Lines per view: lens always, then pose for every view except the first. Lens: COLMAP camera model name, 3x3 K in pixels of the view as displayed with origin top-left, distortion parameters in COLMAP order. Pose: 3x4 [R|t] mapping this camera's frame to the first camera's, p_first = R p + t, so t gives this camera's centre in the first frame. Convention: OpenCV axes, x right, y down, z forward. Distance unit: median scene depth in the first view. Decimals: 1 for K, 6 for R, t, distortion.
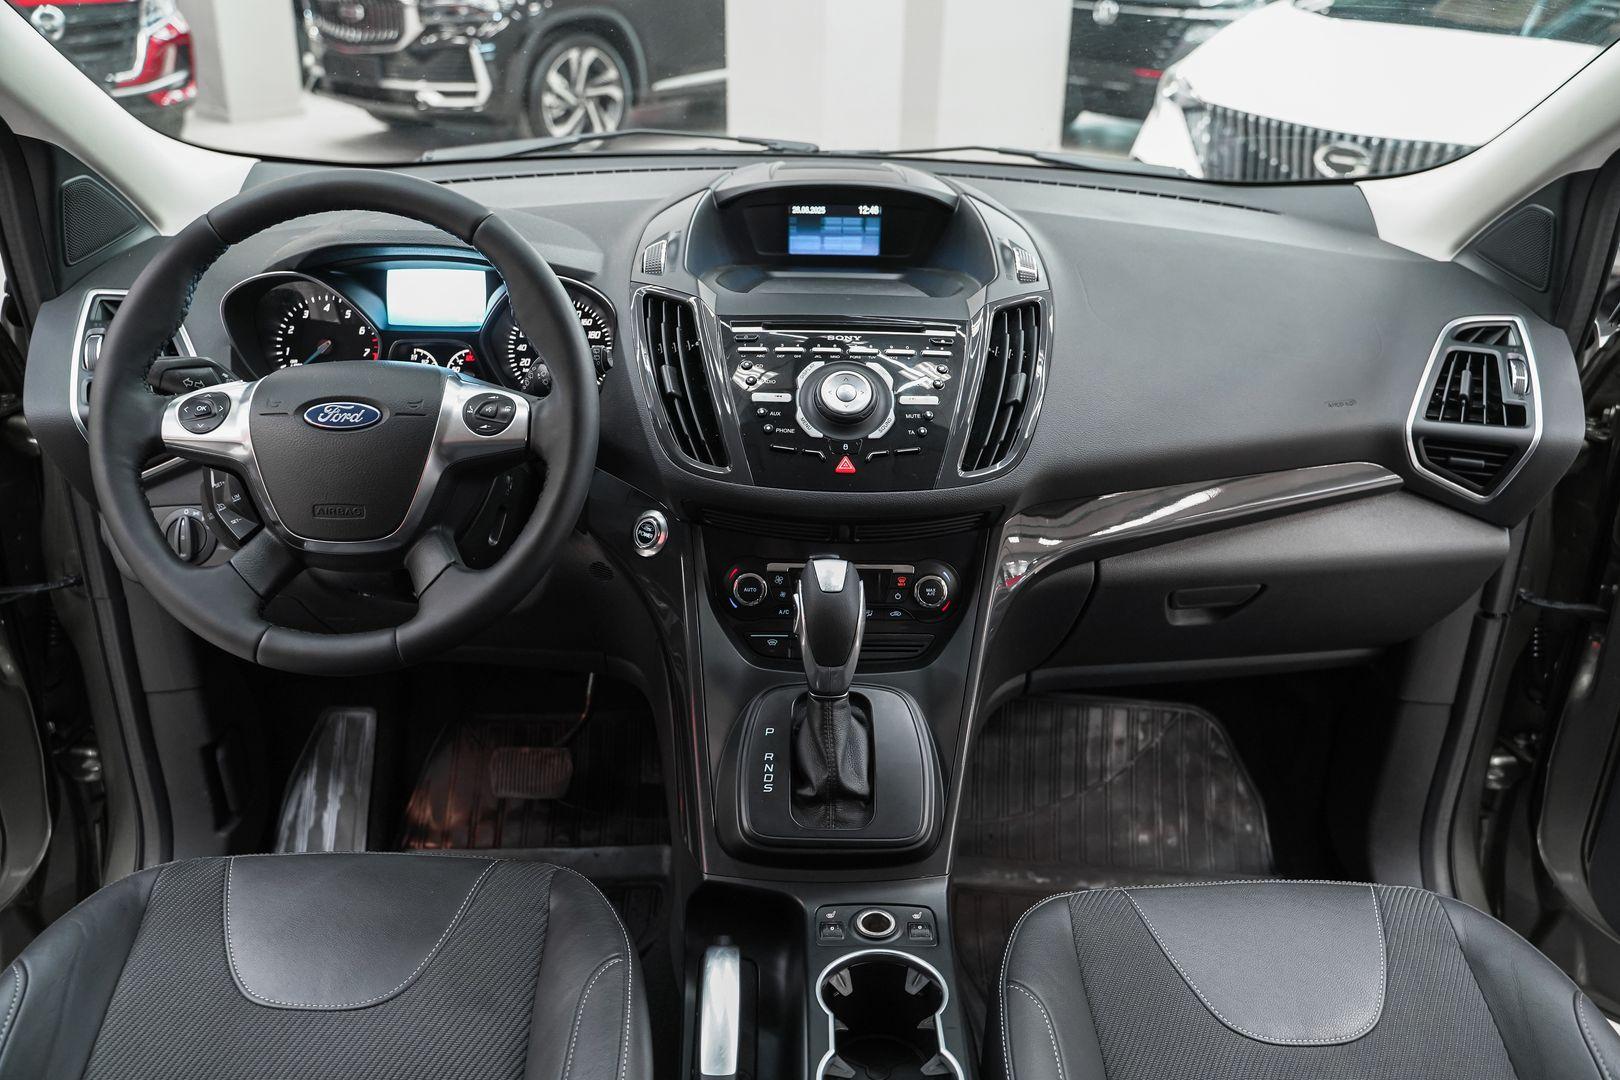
lens RADIAL K [[1309.7, 0, 810.0], [0, 1309.7, 540.0], [0, 0, 1]] dist [-0.107130, 0.062689]
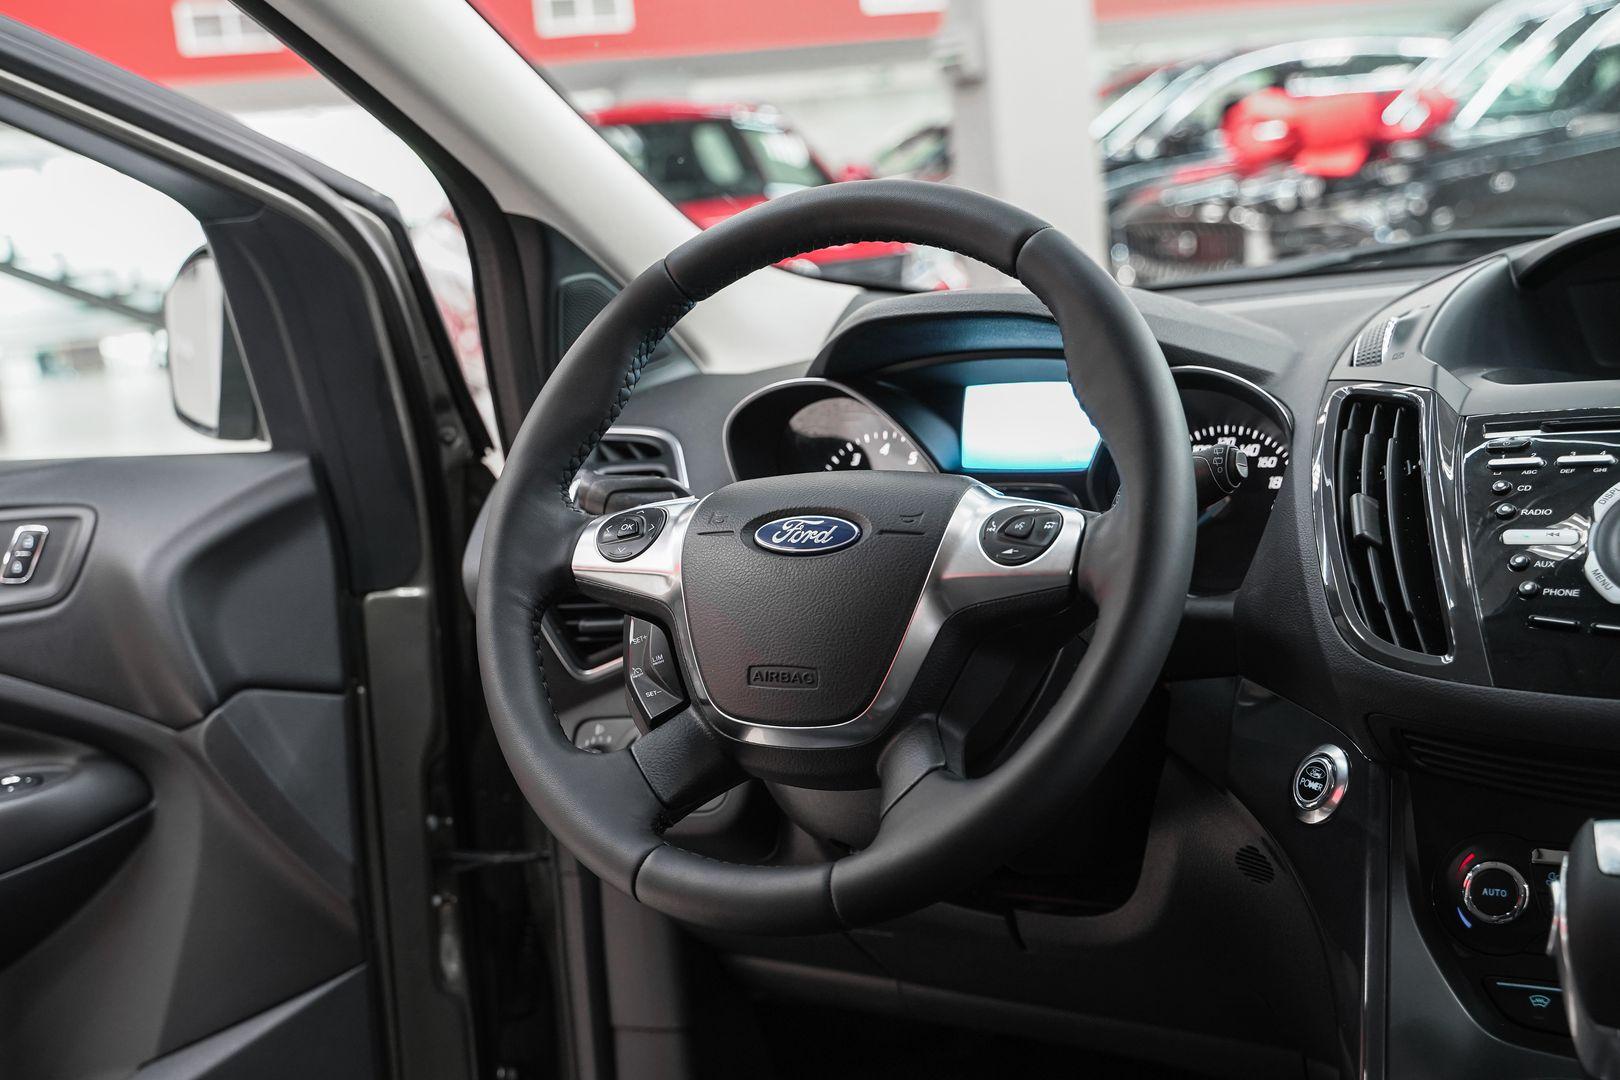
lens RADIAL K [[1947.5, 0, 789.6], [0, 1947.5, 560.1], [0, 0, 1]] dist [-0.001237, 0.053262]
pose [[0.856247, -0.009589, -0.516478, 0.117856], [-0.117714, 0.969900, -0.213161, 0.107396], [0.502976, 0.243315, 0.829345, 0.153256]]
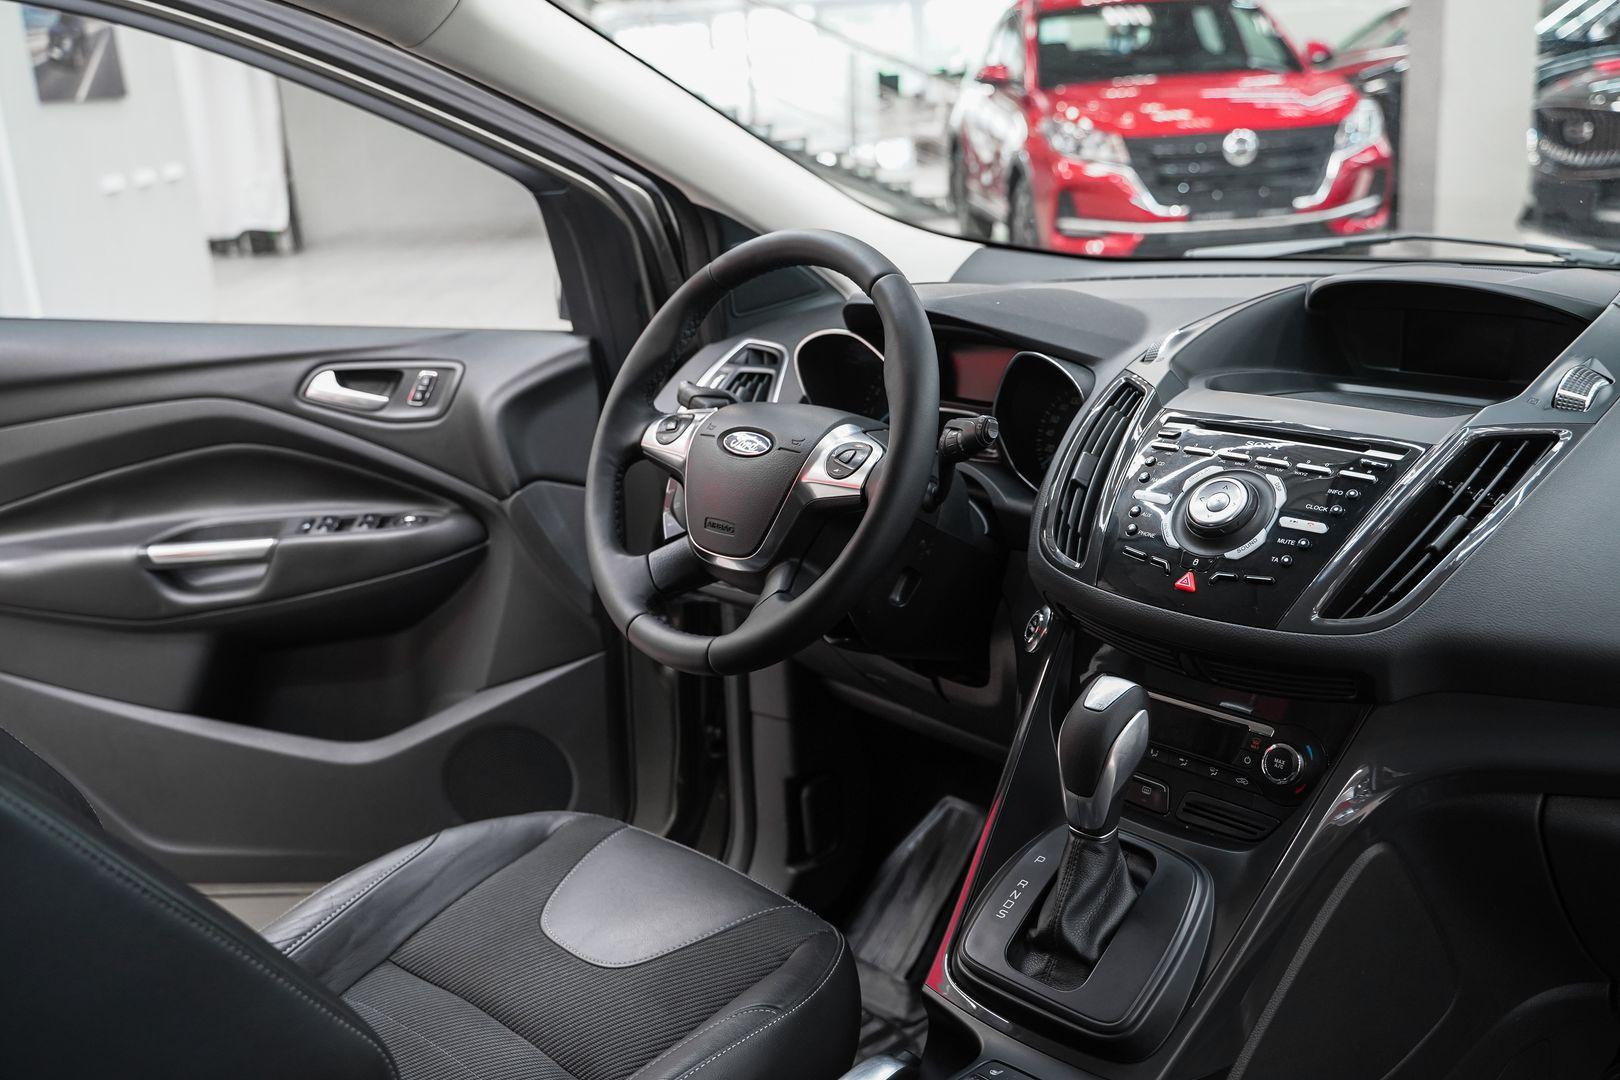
lens RADIAL K [[1578.3, 0, 803.0], [0, 1578.3, 524.6], [0, 0, 1]] dist [-0.072131, 0.112500]
pose [[0.660483, 0.142482, -0.737198, 0.572448], [-0.253397, 0.966526, -0.040222, 0.010820], [0.706790, 0.213370, 0.674478, 0.113760]]
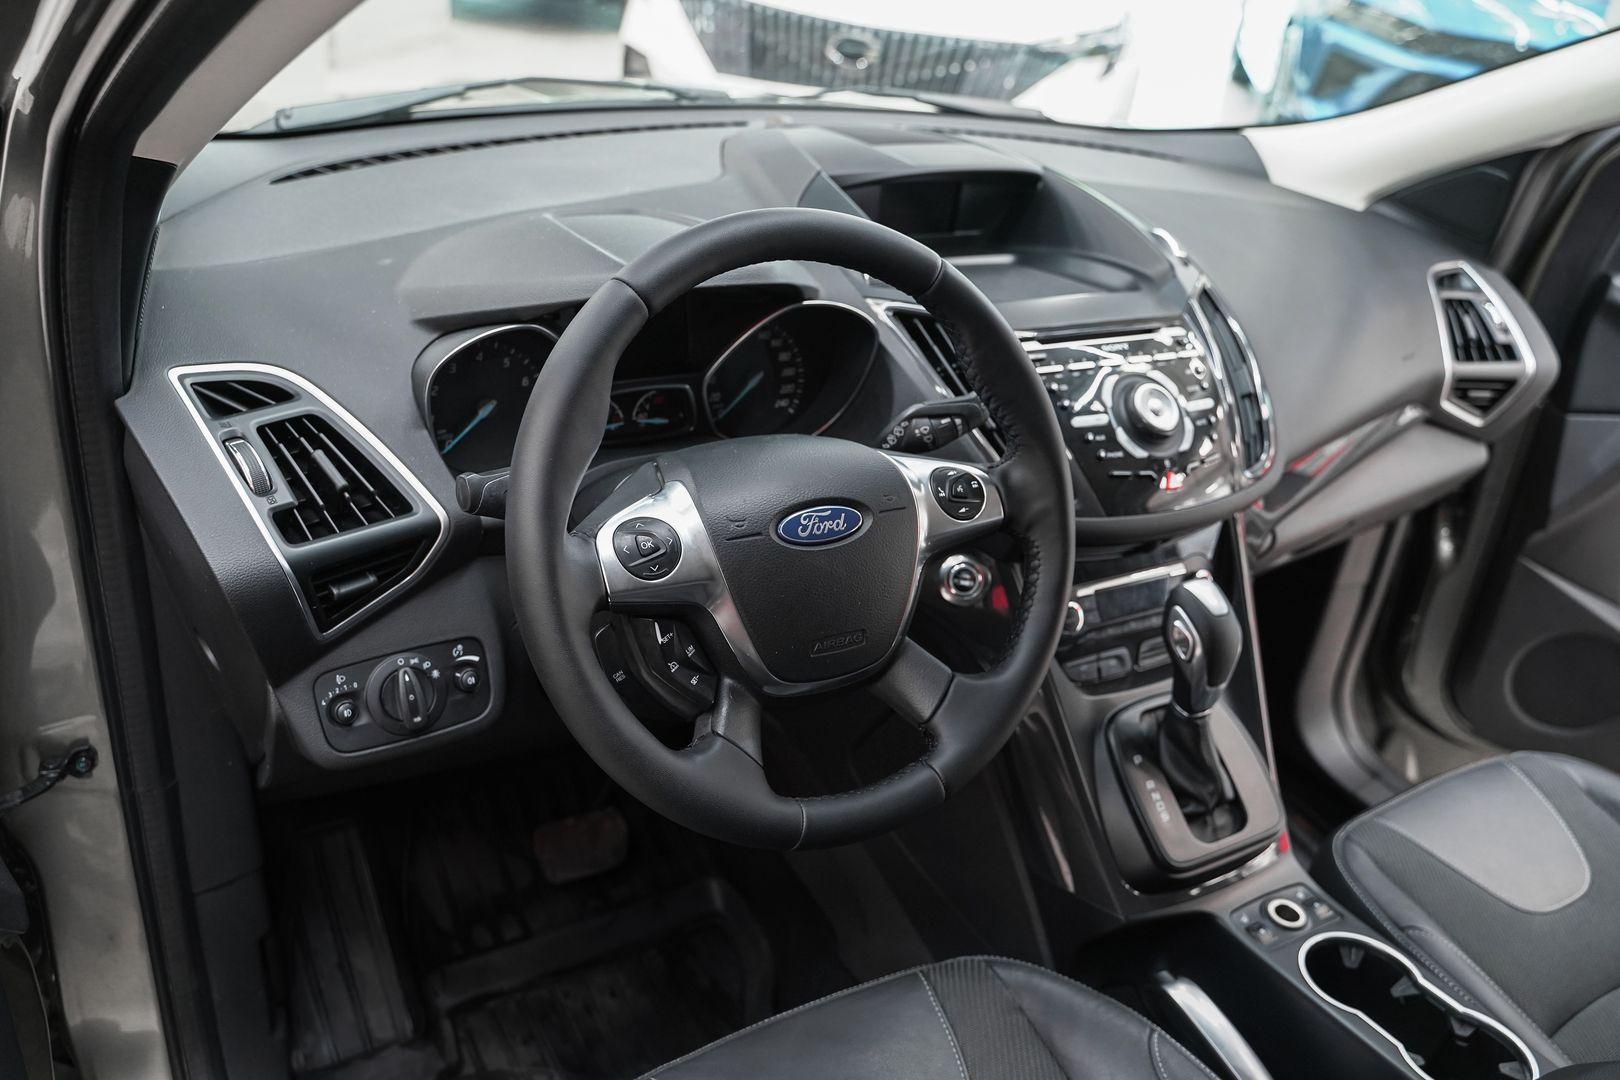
lens RADIAL K [[1309.7, 0, 810.0], [0, 1309.7, 540.0], [0, 0, 1]] dist [-0.107130, 0.062689]
pose [[0.873948, -0.166610, 0.456571, -0.623930], [0.120716, 0.984381, 0.128147, -0.161587], [-0.470790, -0.056878, 0.880410, 0.244105]]
